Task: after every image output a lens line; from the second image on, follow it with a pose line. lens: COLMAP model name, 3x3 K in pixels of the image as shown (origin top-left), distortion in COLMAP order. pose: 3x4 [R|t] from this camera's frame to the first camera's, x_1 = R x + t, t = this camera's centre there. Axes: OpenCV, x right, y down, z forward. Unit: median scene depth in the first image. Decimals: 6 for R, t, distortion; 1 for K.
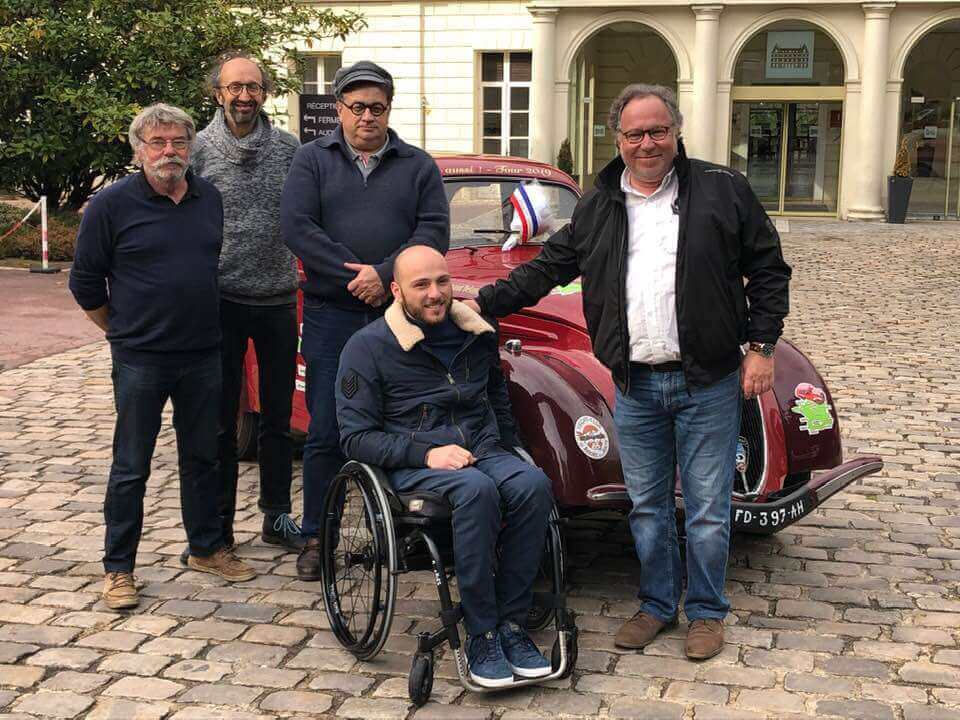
lens RADIAL K [[1701.0, 0, 480.0], [0, 1701.0, 360.0], [0, 0, 1]] dist [0.099777, -0.210683]
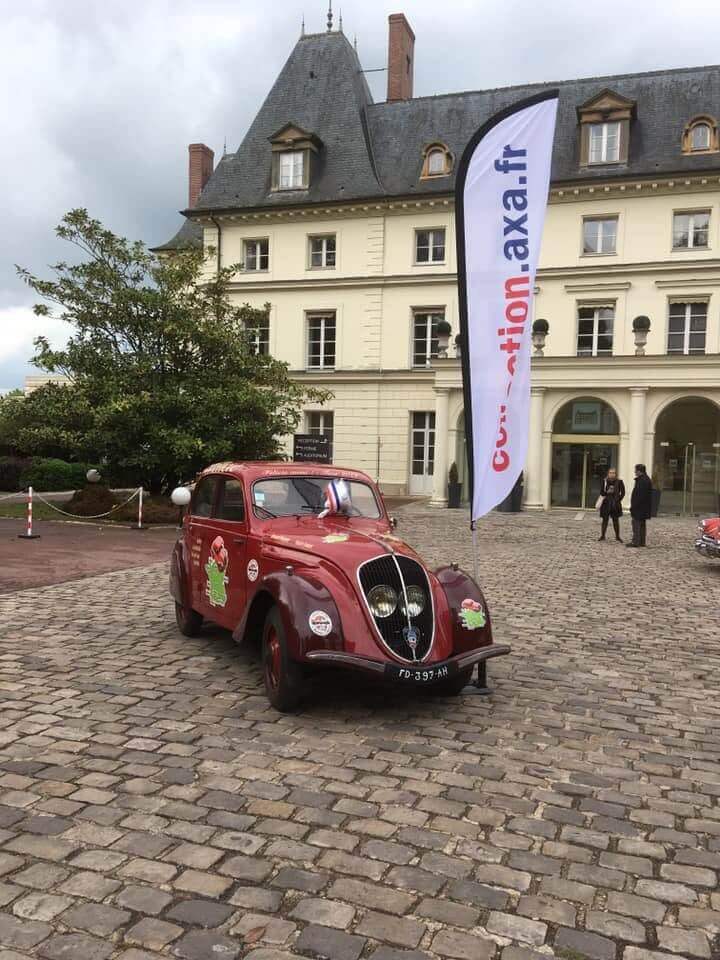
lens RADIAL K [[1052.2, 0, 360.0], [0, 1052.2, 480.0], [0, 0, 1]] dist [0.093743, -0.031462]
pose [[0.992514, 0.022444, -0.120049, 0.103935], [-0.035720, 0.993333, -0.109607, 0.010810], [0.116789, 0.113075, 0.986699, -0.078325]]
